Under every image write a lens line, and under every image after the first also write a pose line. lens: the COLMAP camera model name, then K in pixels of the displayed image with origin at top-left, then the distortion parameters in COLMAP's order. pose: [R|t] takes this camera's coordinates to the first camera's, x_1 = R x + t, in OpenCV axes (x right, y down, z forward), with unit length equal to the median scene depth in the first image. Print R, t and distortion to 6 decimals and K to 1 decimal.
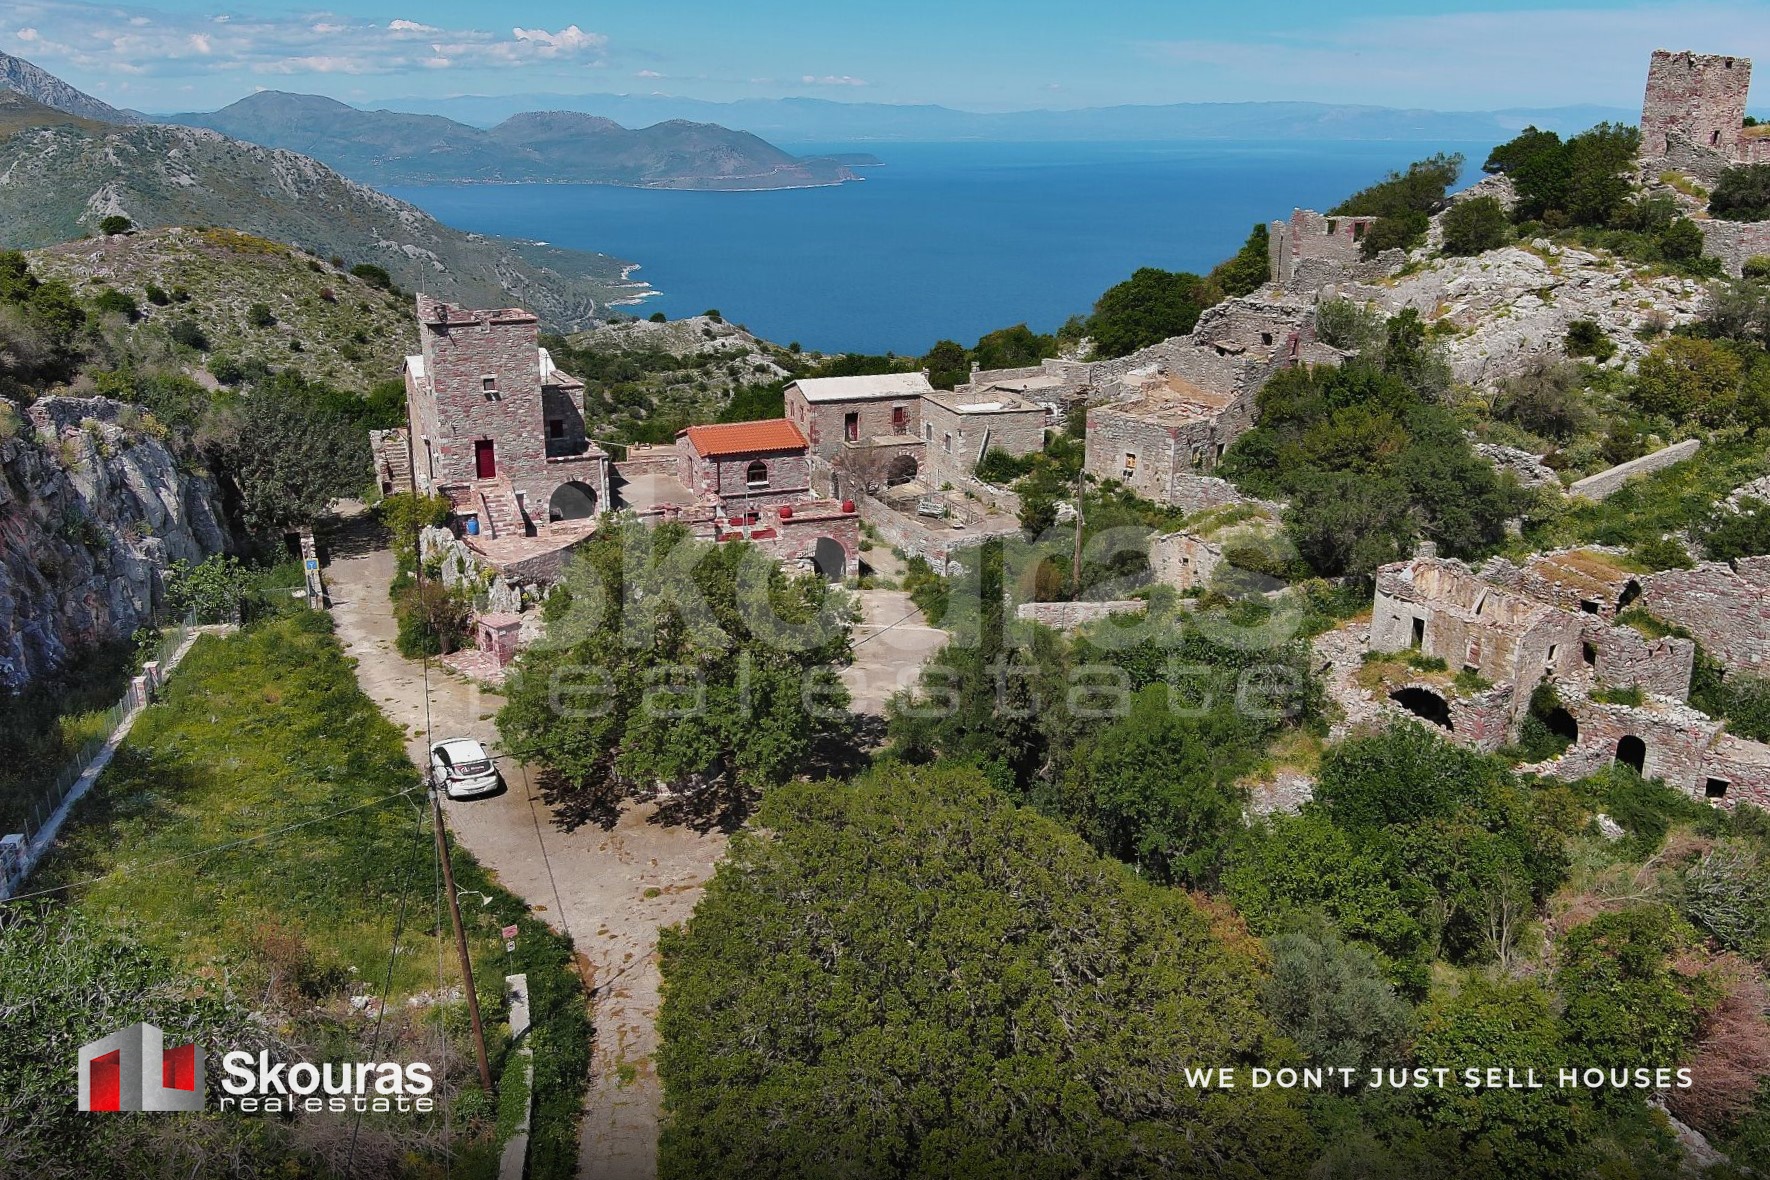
lens RADIAL K [[1472.6, 0, 882.1], [0, 1472.6, 590.5], [0, 0, 1]] dist [0.030230, -0.046418]
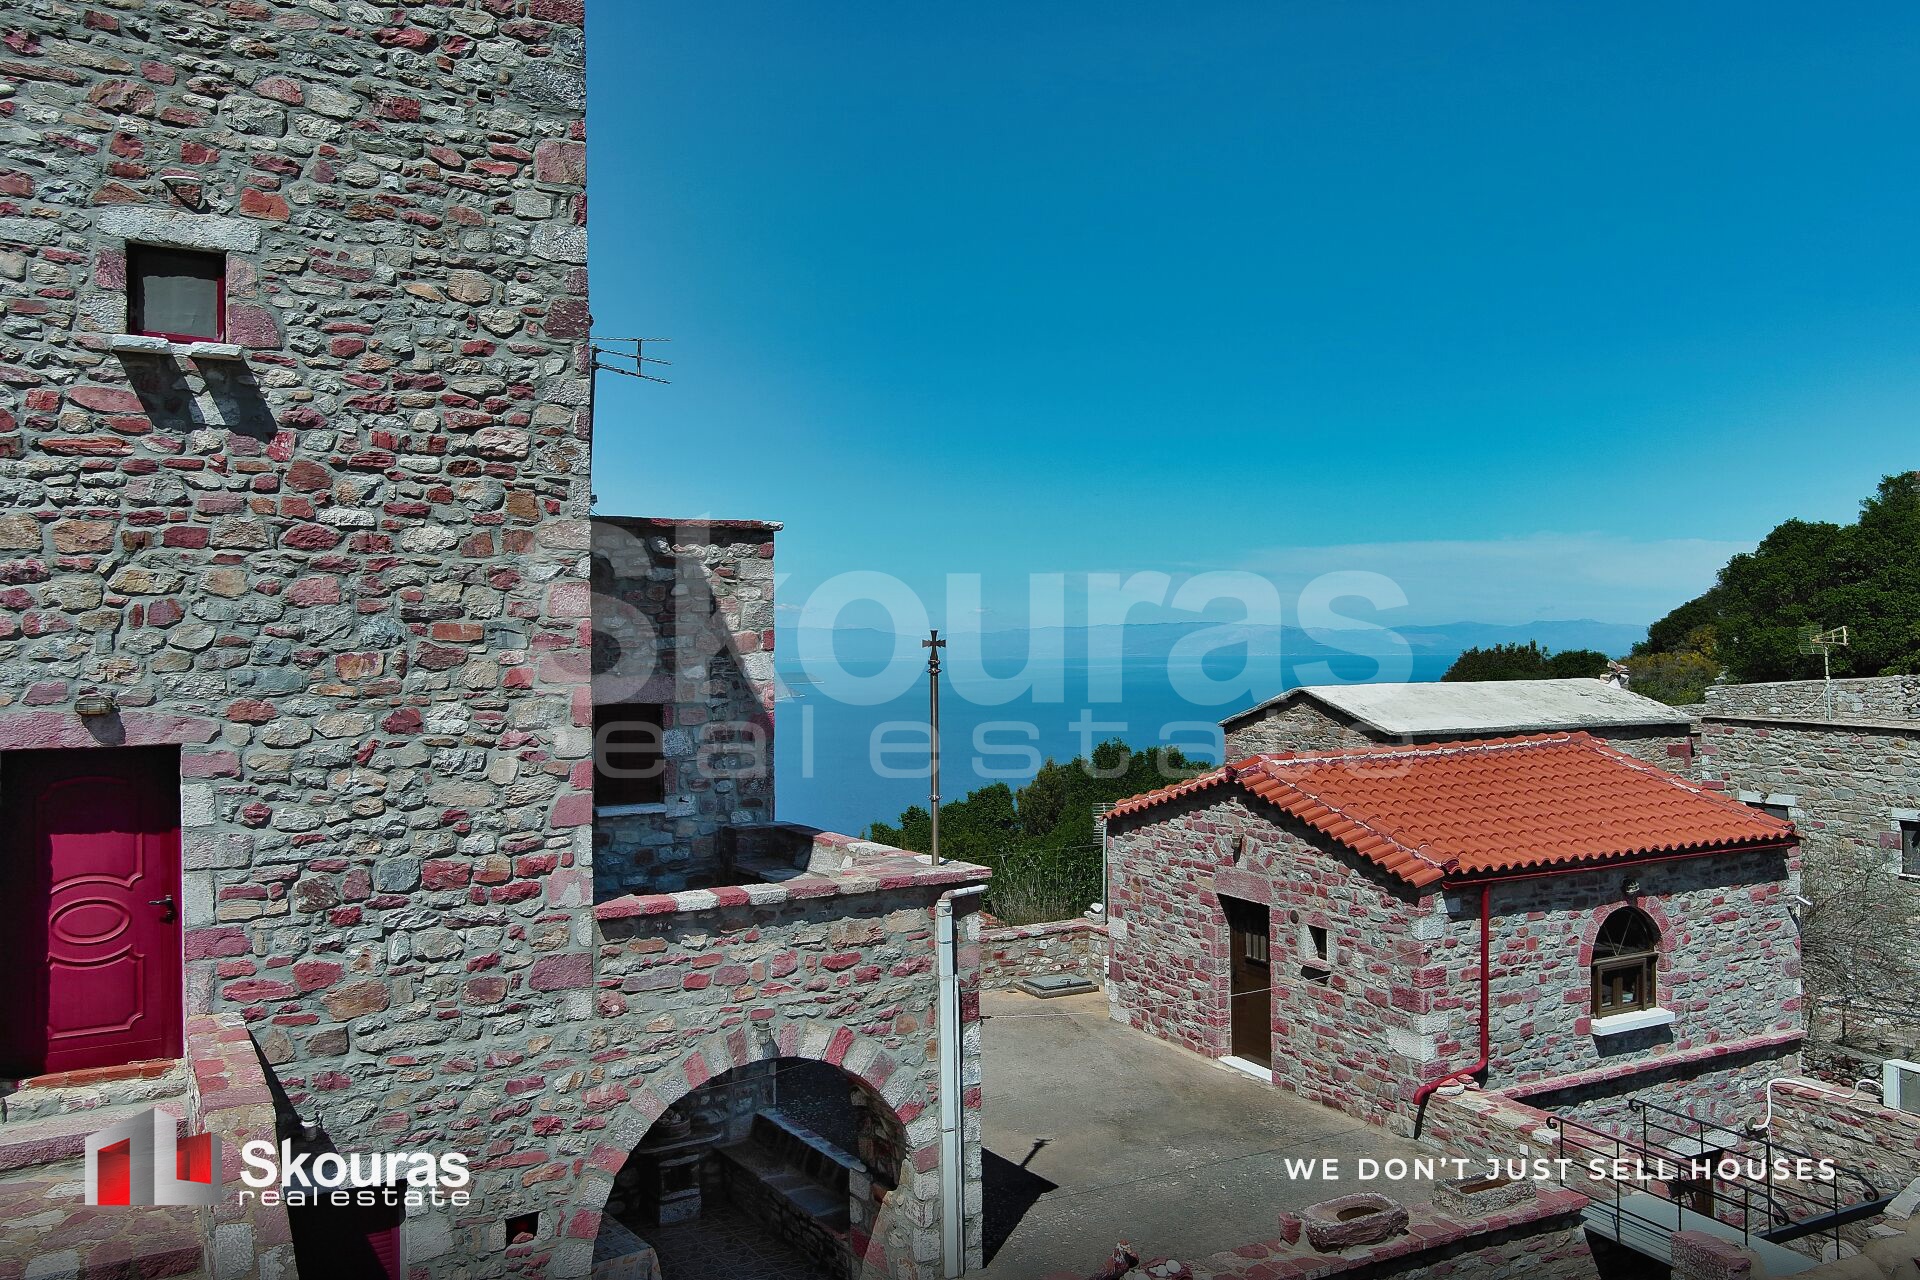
lens RADIAL K [[1473.8, 0, 957.8], [0, 1473.8, 644.5], [0, 0, 1]] dist [0.018745, -0.018476]
pose [[0.995569, -0.012275, 0.093231, -0.154861], [0.039845, 0.953108, -0.299996, -0.052229], [-0.085176, 0.302381, 0.949374, 0.644382]]
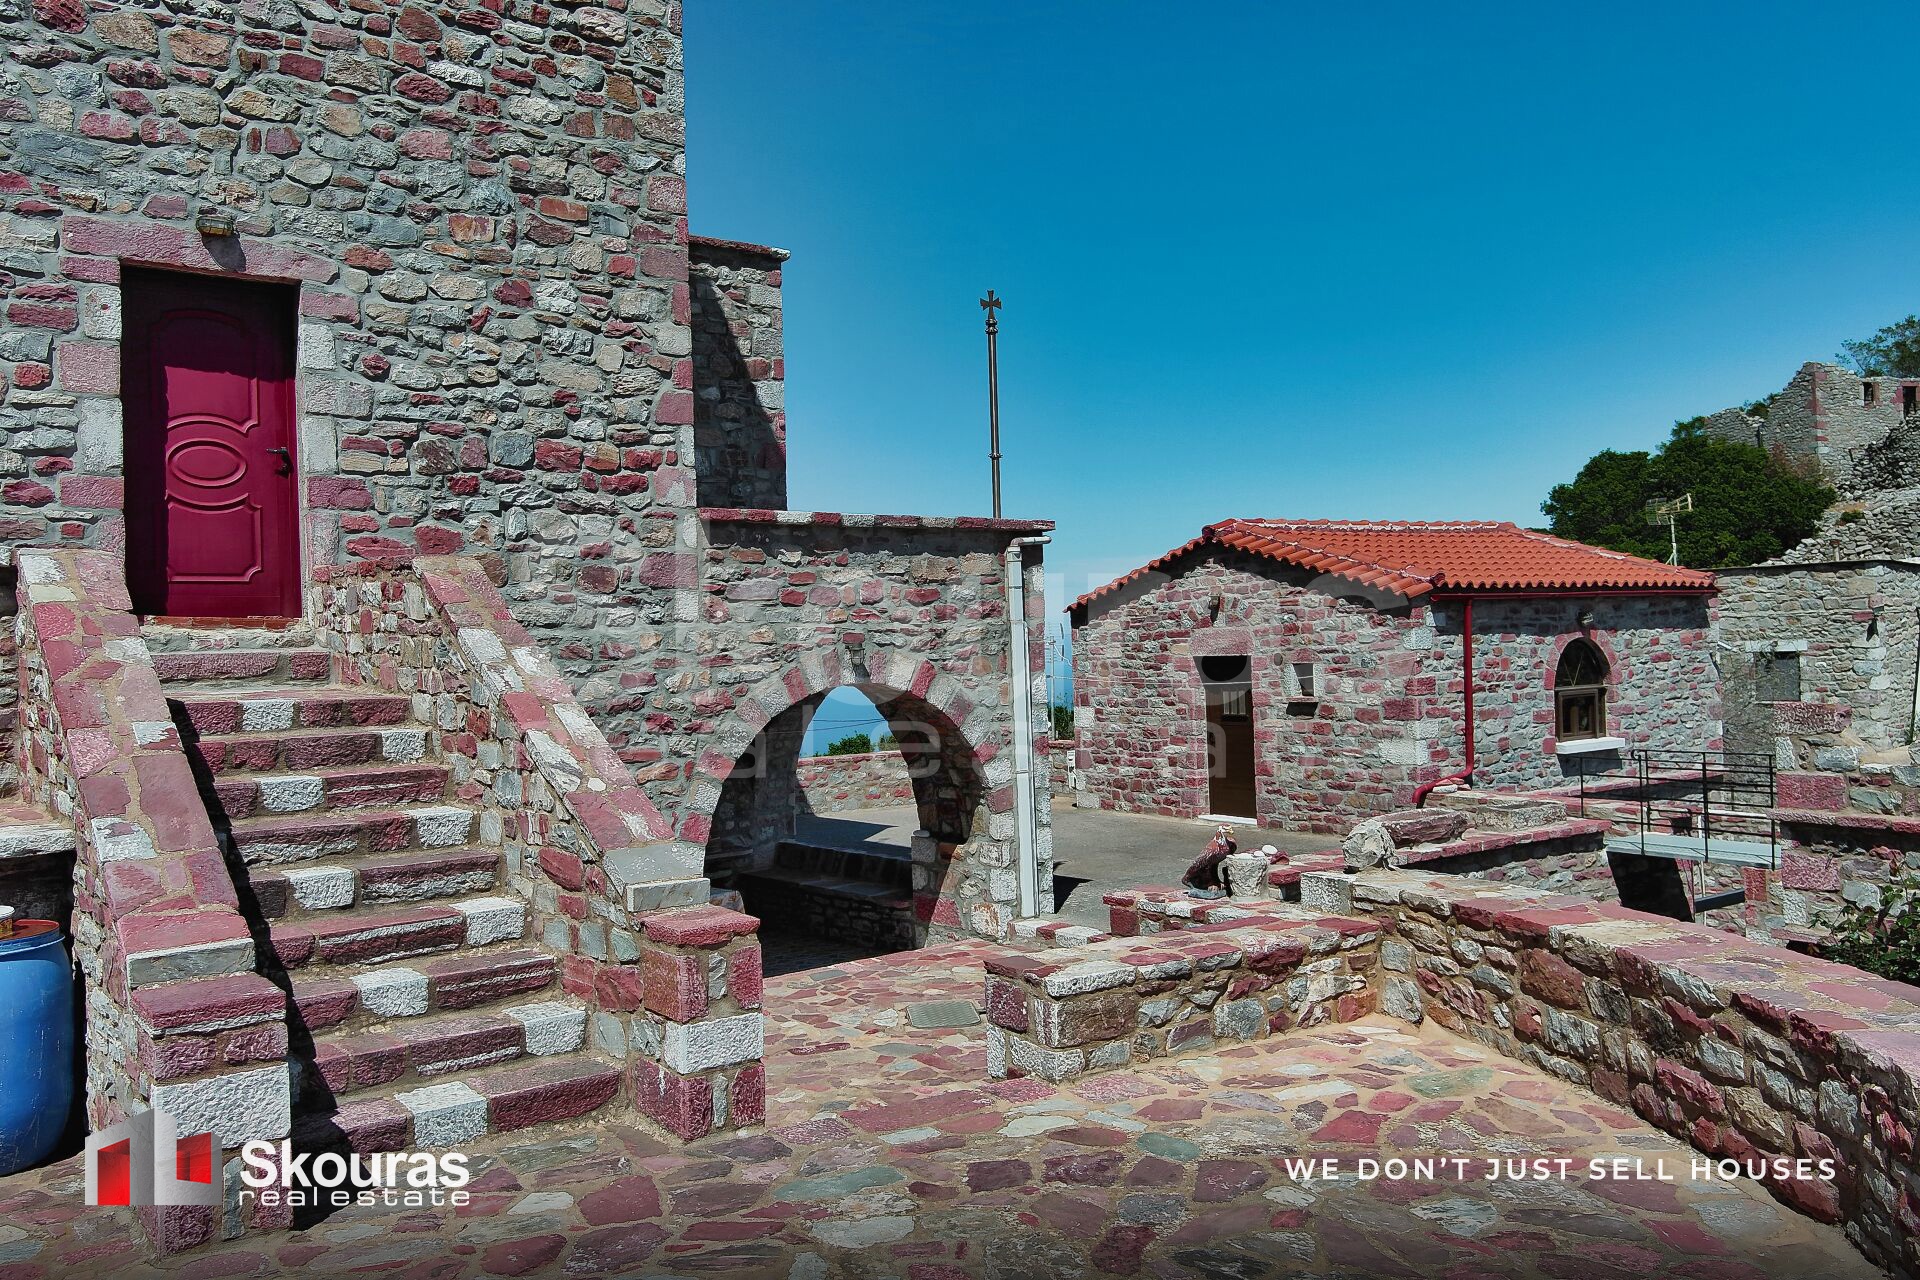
lens RADIAL K [[1473.8, 0, 954.5], [0, 1473.8, 646.8], [0, 0, 1]] dist [0.018745, -0.018476]
pose [[0.975774, -0.033434, 0.216210, -0.175793], [0.098886, 0.948946, -0.299538, -0.025339], [-0.195157, 0.313662, 0.929263, 0.654699]]
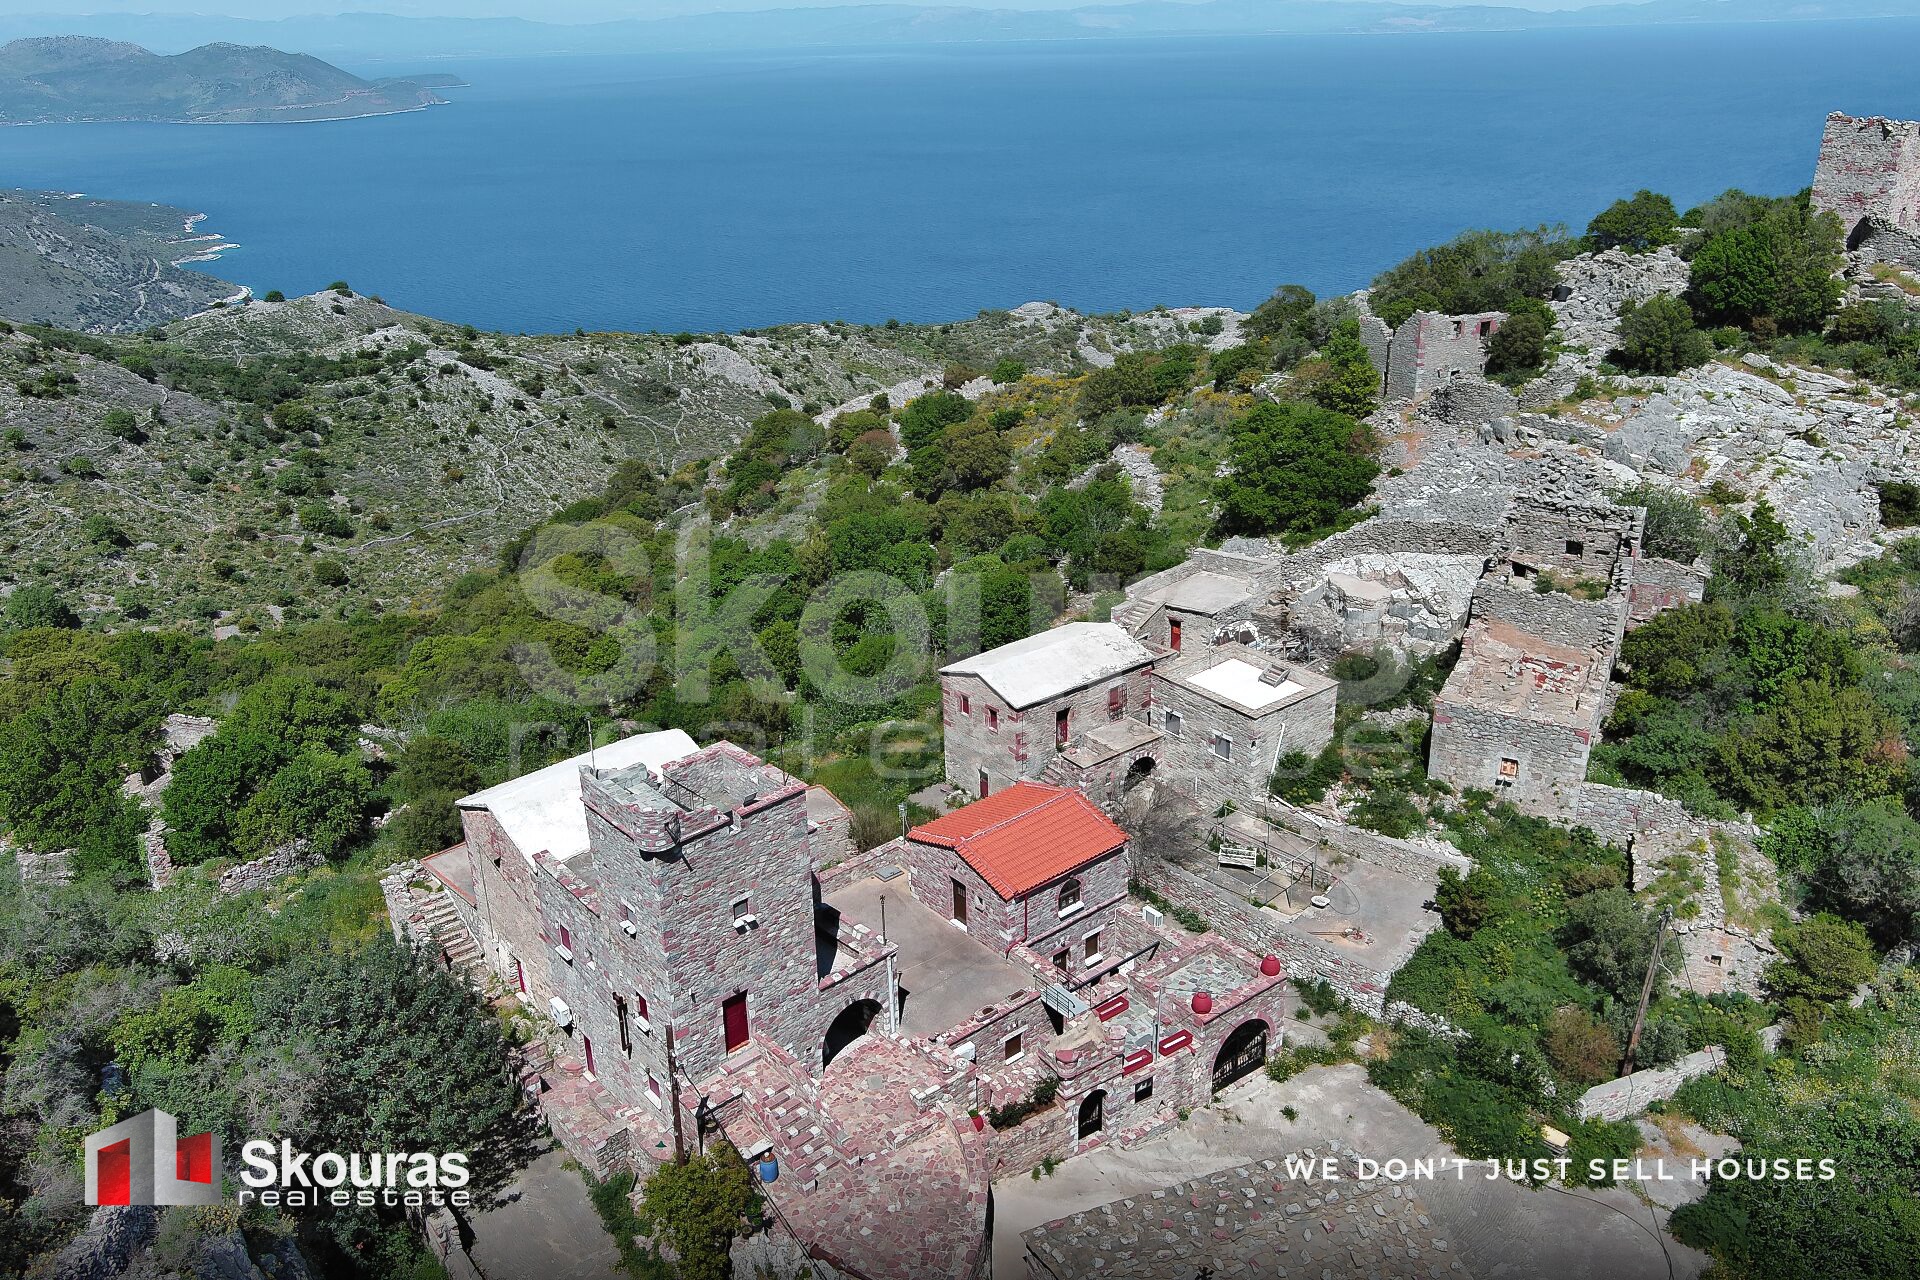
lens RADIAL K [[1473.8, 0, 952.2], [0, 1473.8, 635.7], [0, 0, 1]] dist [0.018745, -0.018476]
pose [[0.954765, -0.138991, 0.262879, -0.236543], [0.117076, 0.988340, 0.097348, -0.214585], [-0.273344, -0.062168, 0.959905, 0.304648]]
